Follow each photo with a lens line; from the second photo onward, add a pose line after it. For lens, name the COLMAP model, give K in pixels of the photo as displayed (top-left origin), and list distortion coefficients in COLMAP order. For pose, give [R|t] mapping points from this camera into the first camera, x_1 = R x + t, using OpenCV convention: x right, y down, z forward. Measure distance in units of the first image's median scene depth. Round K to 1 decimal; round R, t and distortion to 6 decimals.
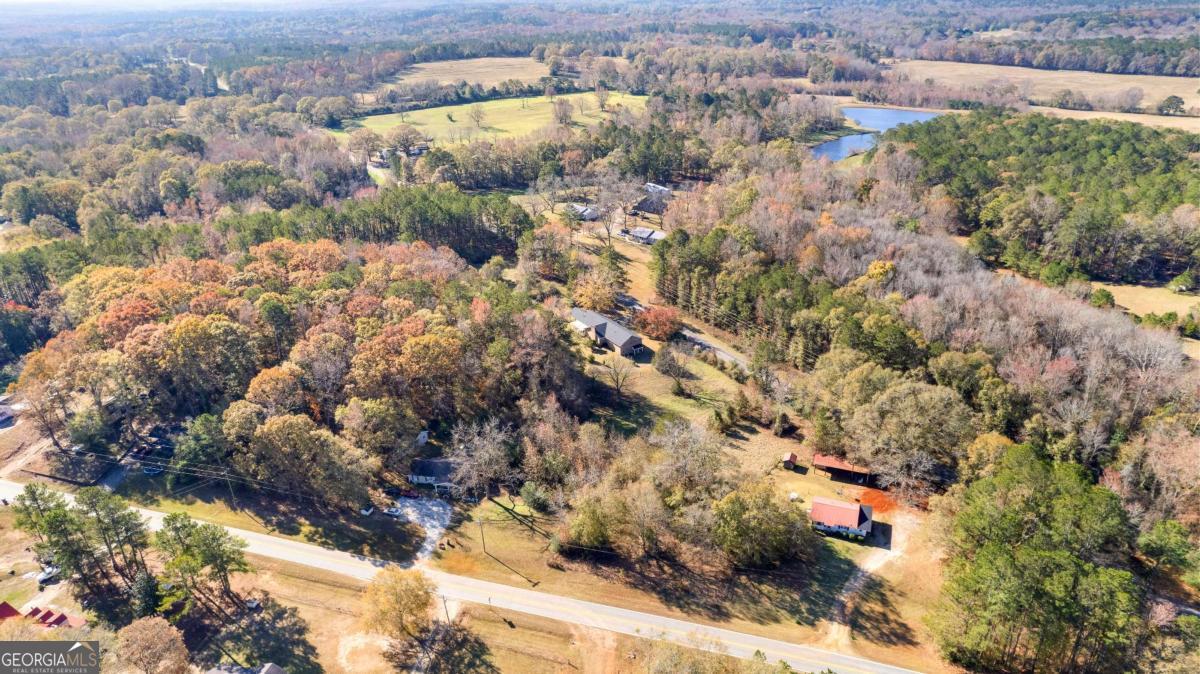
lens RADIAL K [[777.1, 0, 600.0], [0, 777.1, 337.0], [0, 0, 1]] dist [-0.077685, 0.078345]
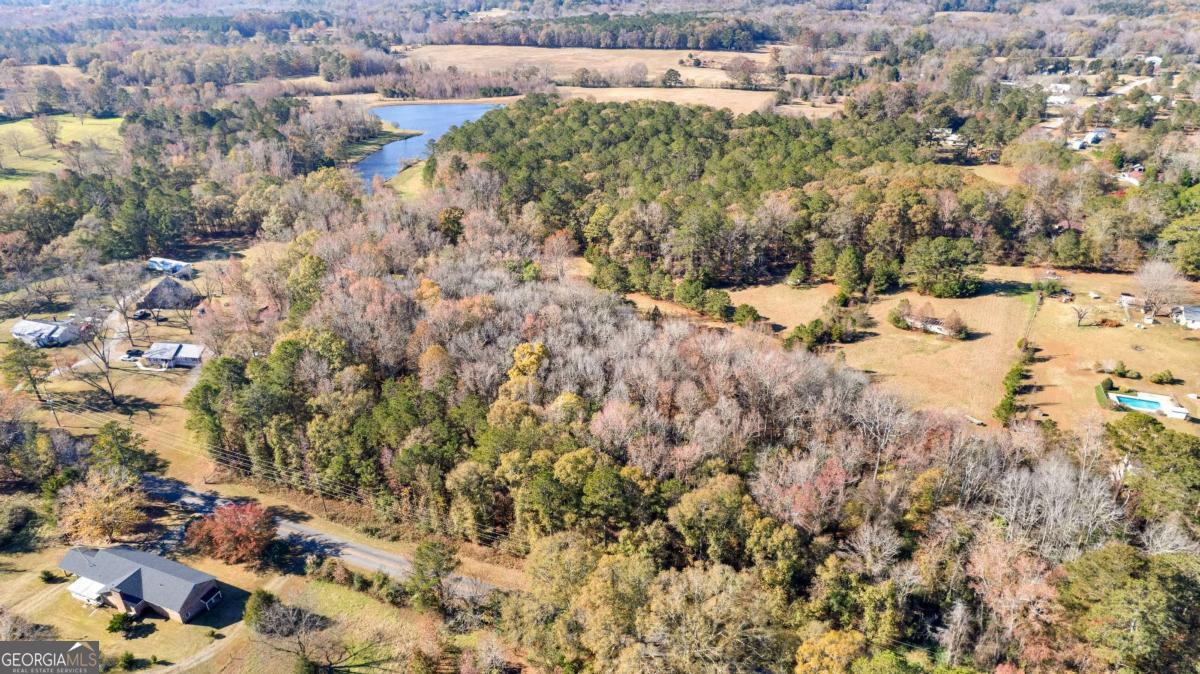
lens RADIAL K [[777.1, 0, 600.0], [0, 777.1, 337.0], [0, 0, 1]] dist [-0.077685, 0.078345]
pose [[0.824400, -0.244072, 0.510679, 0.021865], [0.234405, 0.968463, 0.084458, -0.077743], [-0.515187, 0.050079, 0.855613, 0.165469]]
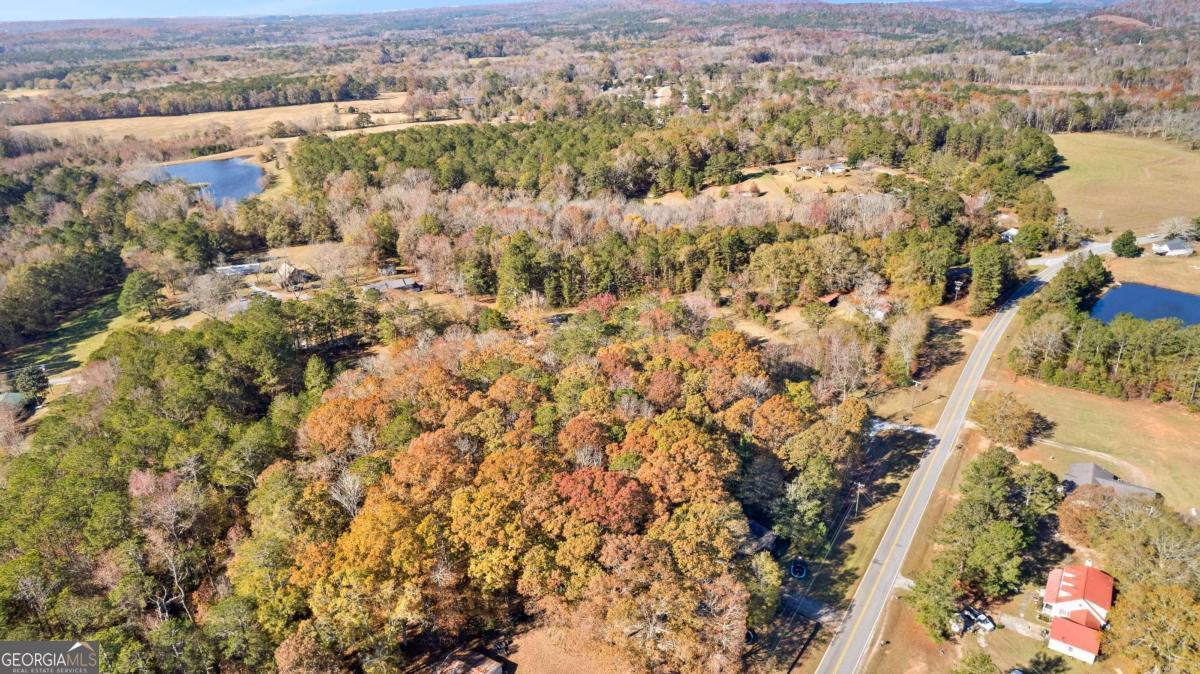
lens RADIAL K [[777.1, 0, 600.0], [0, 777.1, 337.0], [0, 0, 1]] dist [-0.077685, 0.078345]
pose [[0.304379, -0.367722, 0.878712, -0.479386], [0.425610, 0.877780, 0.219904, -0.120261], [-0.852179, 0.307055, 0.423684, 0.279378]]
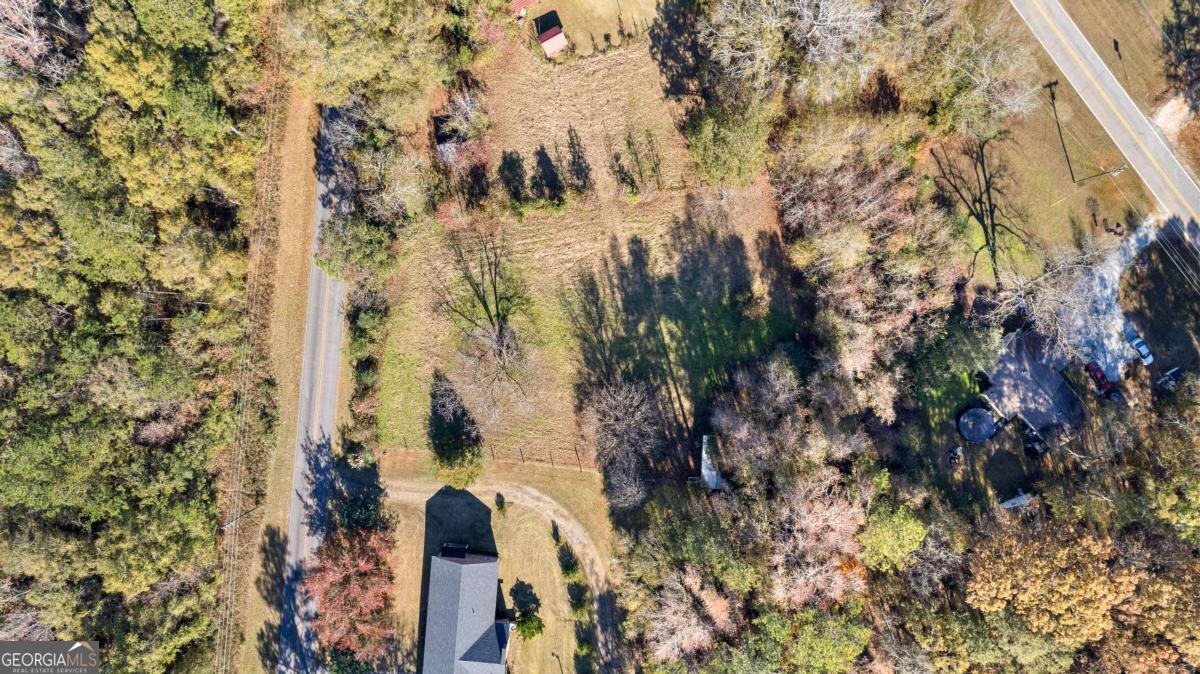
lens RADIAL K [[777.1, 0, 600.0], [0, 777.1, 337.0], [0, 0, 1]] dist [-0.077685, 0.078345]
pose [[-0.778377, -0.627797, 0.000265, 0.029832], [0.270999, -0.335619, 0.902175, -0.158260], [-0.566293, 0.702304, 0.431370, 0.332128]]
